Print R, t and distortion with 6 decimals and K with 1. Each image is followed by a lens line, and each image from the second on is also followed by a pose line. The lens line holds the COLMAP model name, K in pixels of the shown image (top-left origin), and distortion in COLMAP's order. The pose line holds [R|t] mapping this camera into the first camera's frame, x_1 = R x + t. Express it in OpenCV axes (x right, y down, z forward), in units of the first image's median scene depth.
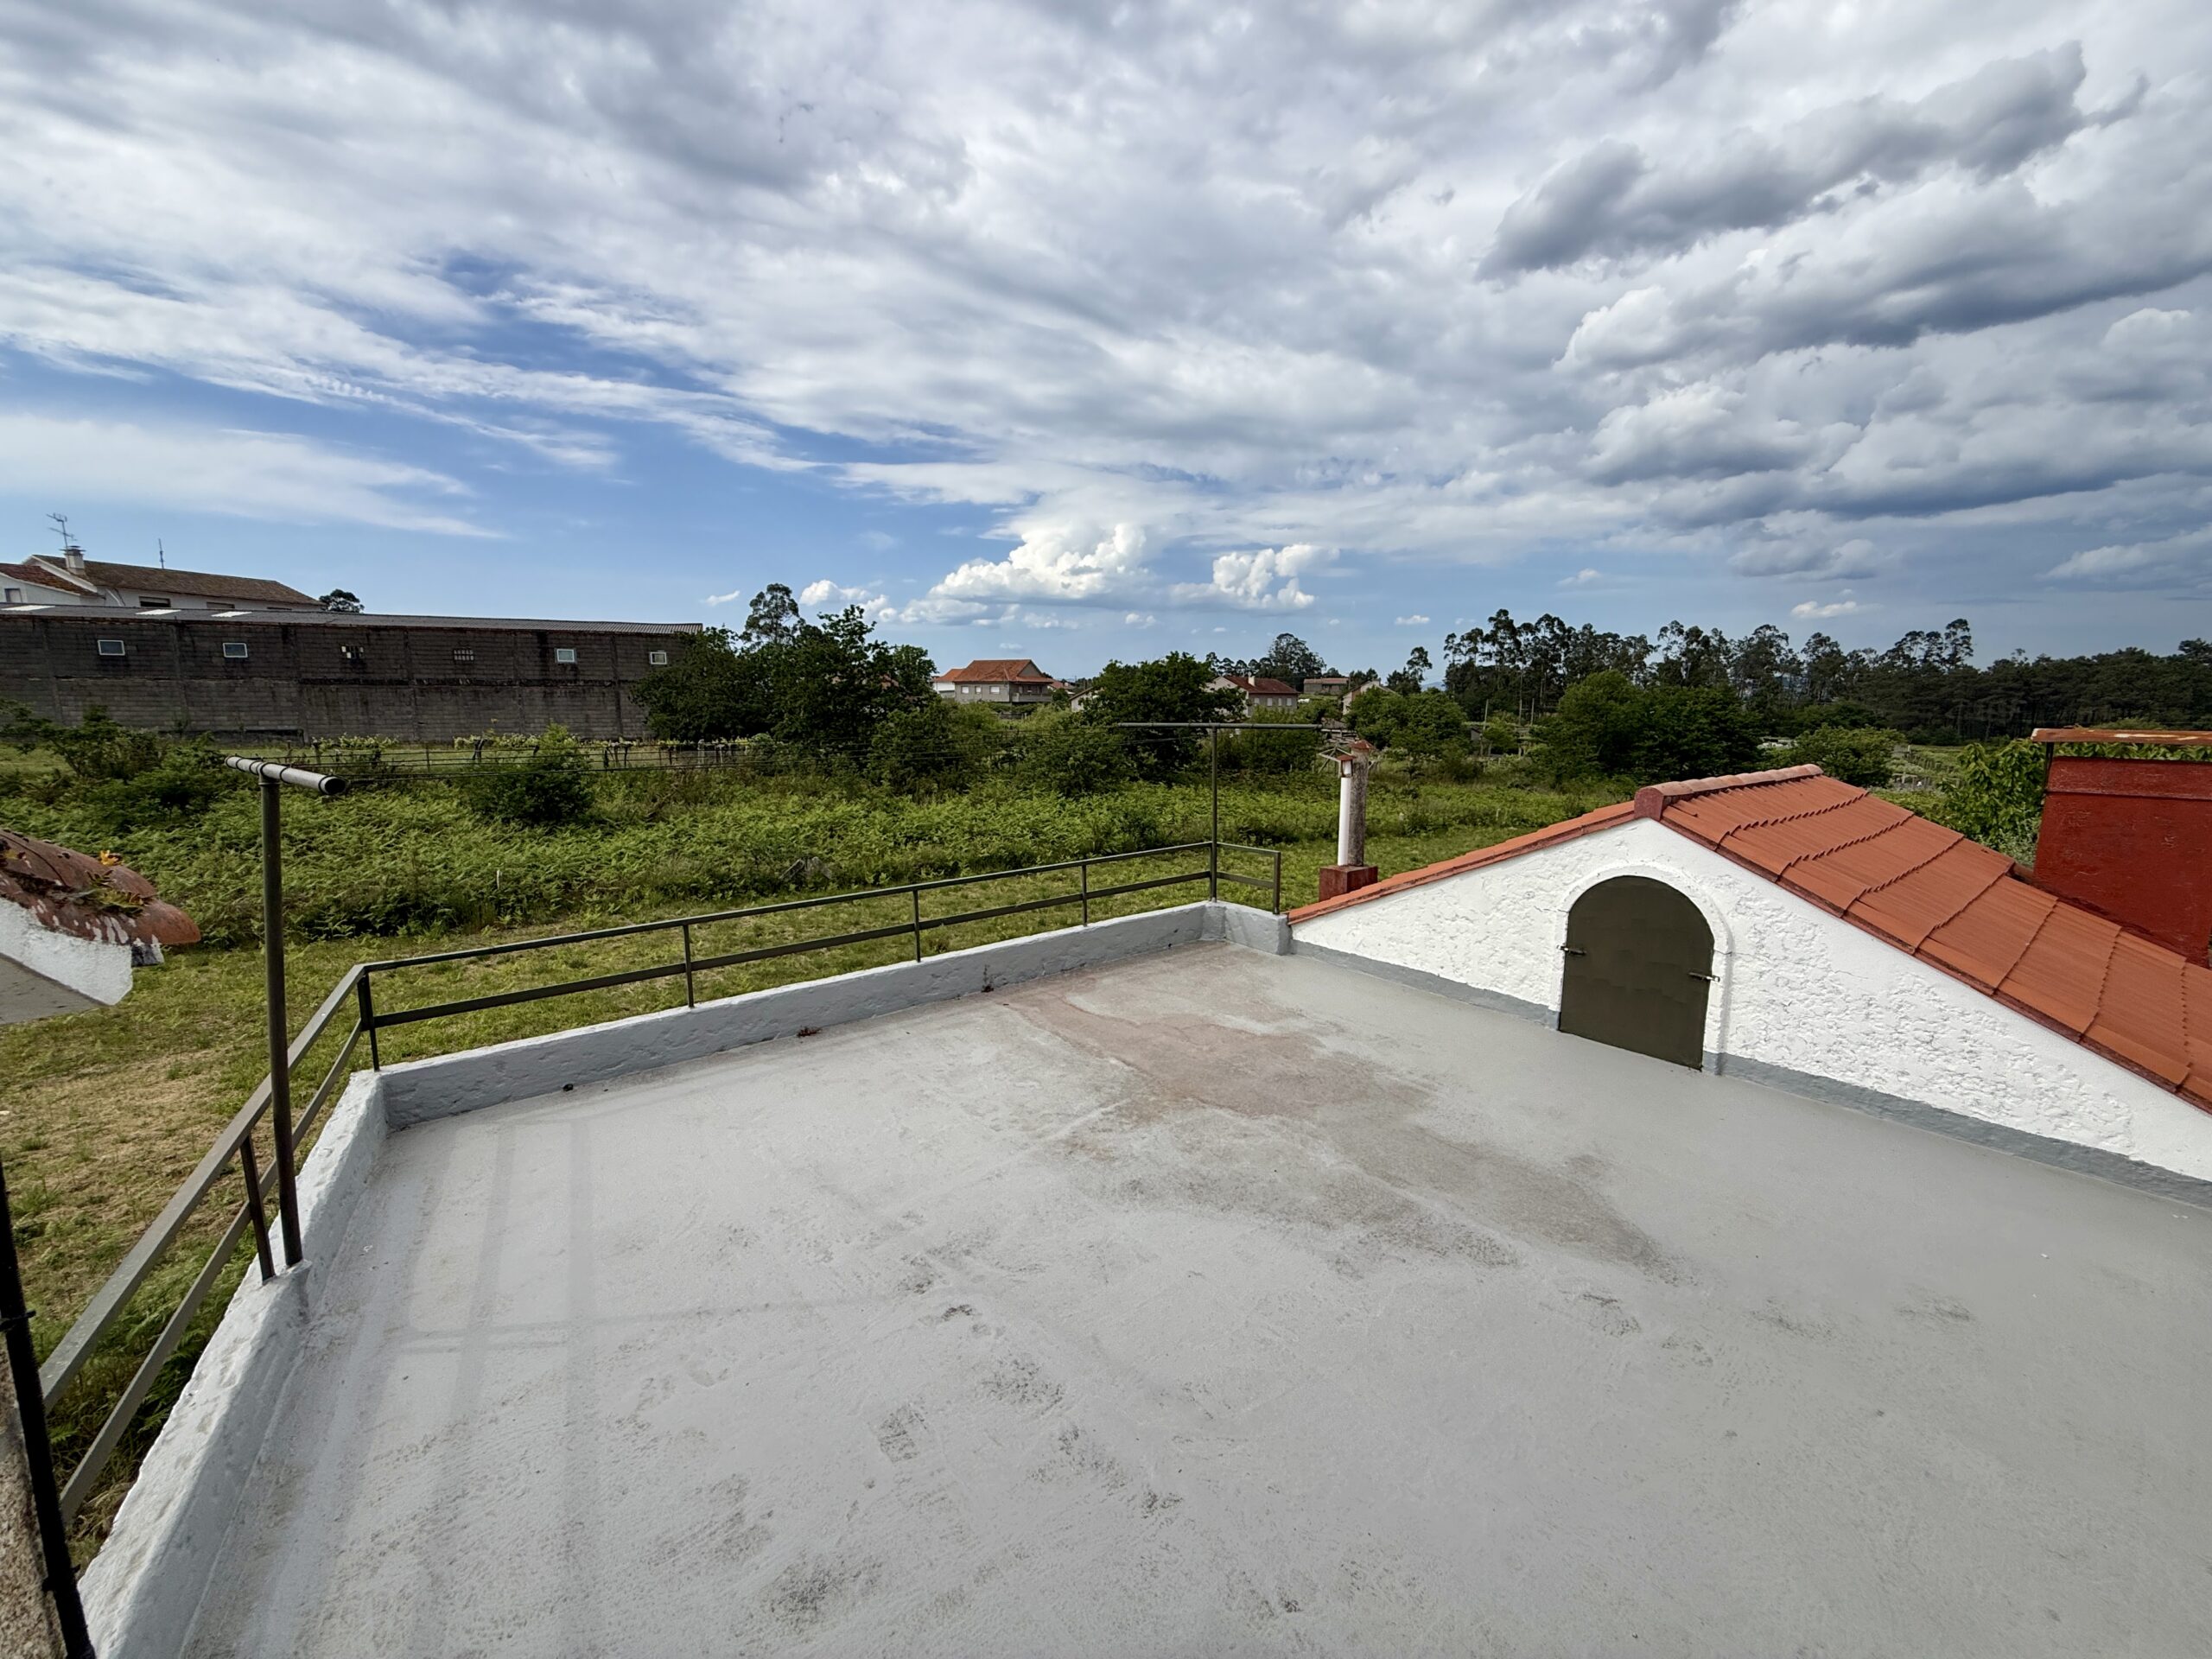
lens RADIAL K [[866.0, 0, 1109.7], [0, 866.0, 830.8], [0, 0, 1]] dist [0.000256, -0.000272]
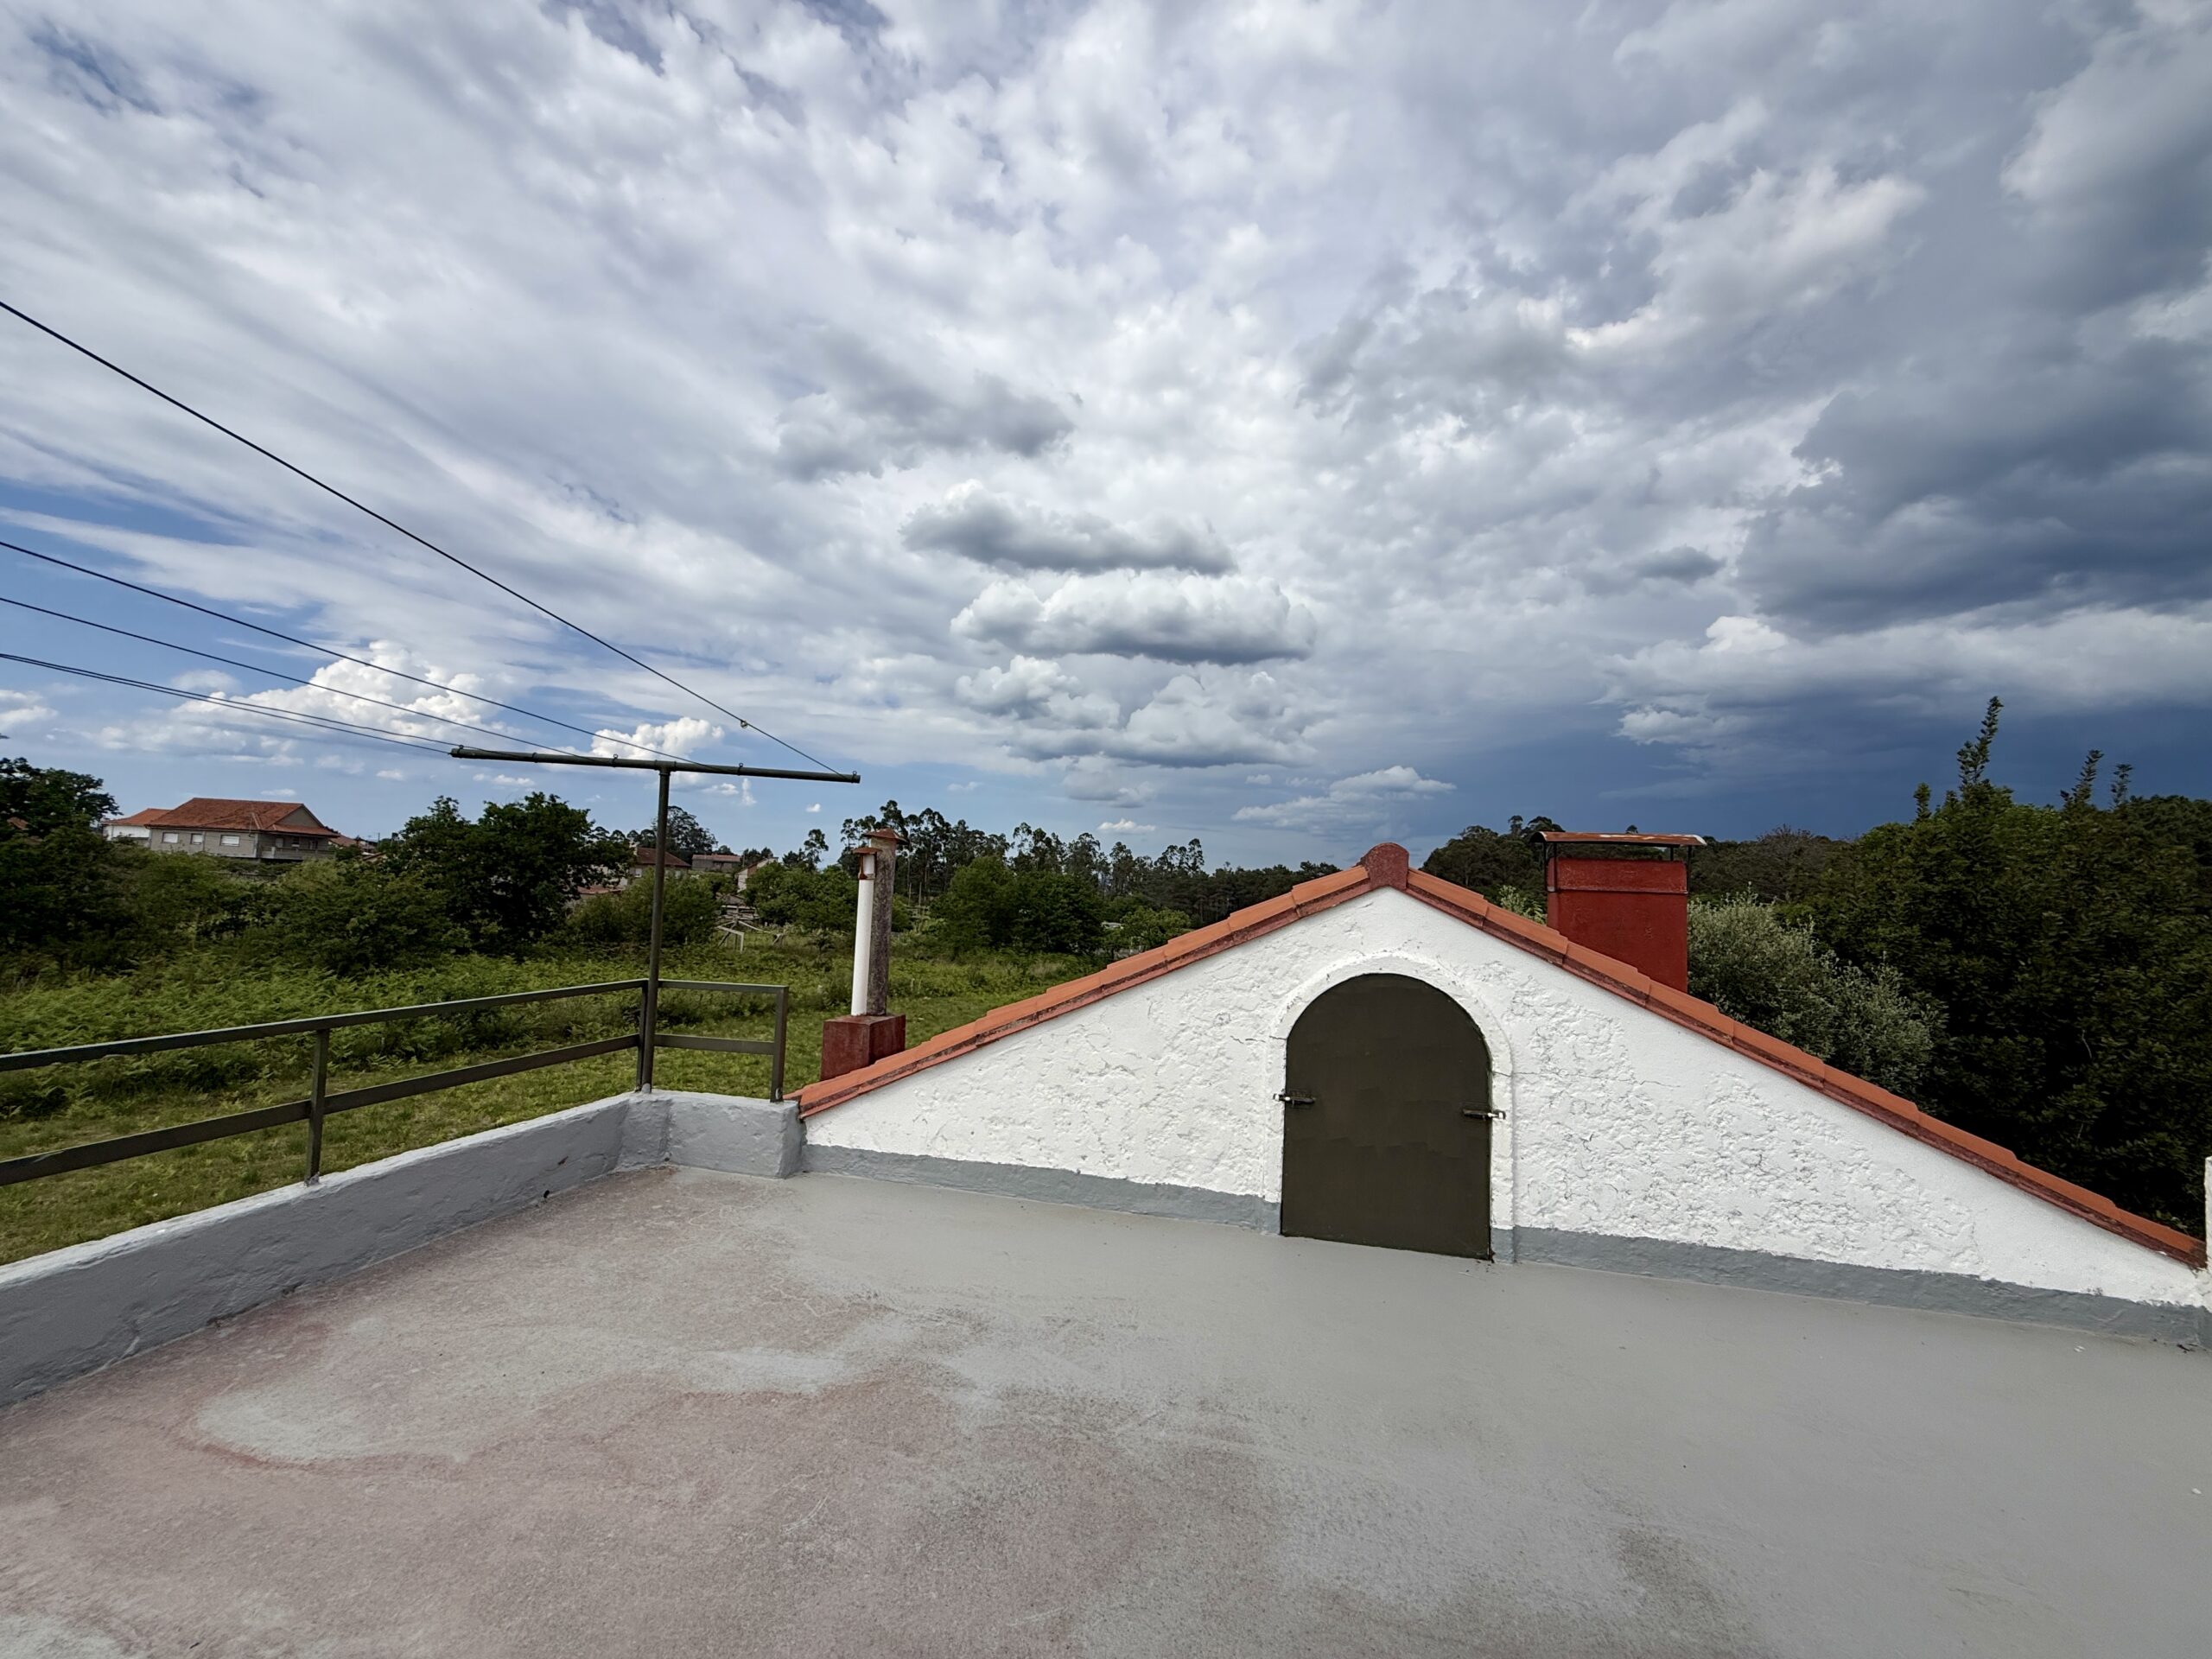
lens RADIAL K [[882.5, 0, 1101.7], [0, 882.5, 828.7], [0, 0, 1]] dist [0.000424, 0.000631]
pose [[0.795808, 0.071400, 0.601325, 0.006293], [0.052492, 0.981153, -0.185968, 0.048123], [-0.603270, 0.179560, 0.777061, 0.473083]]
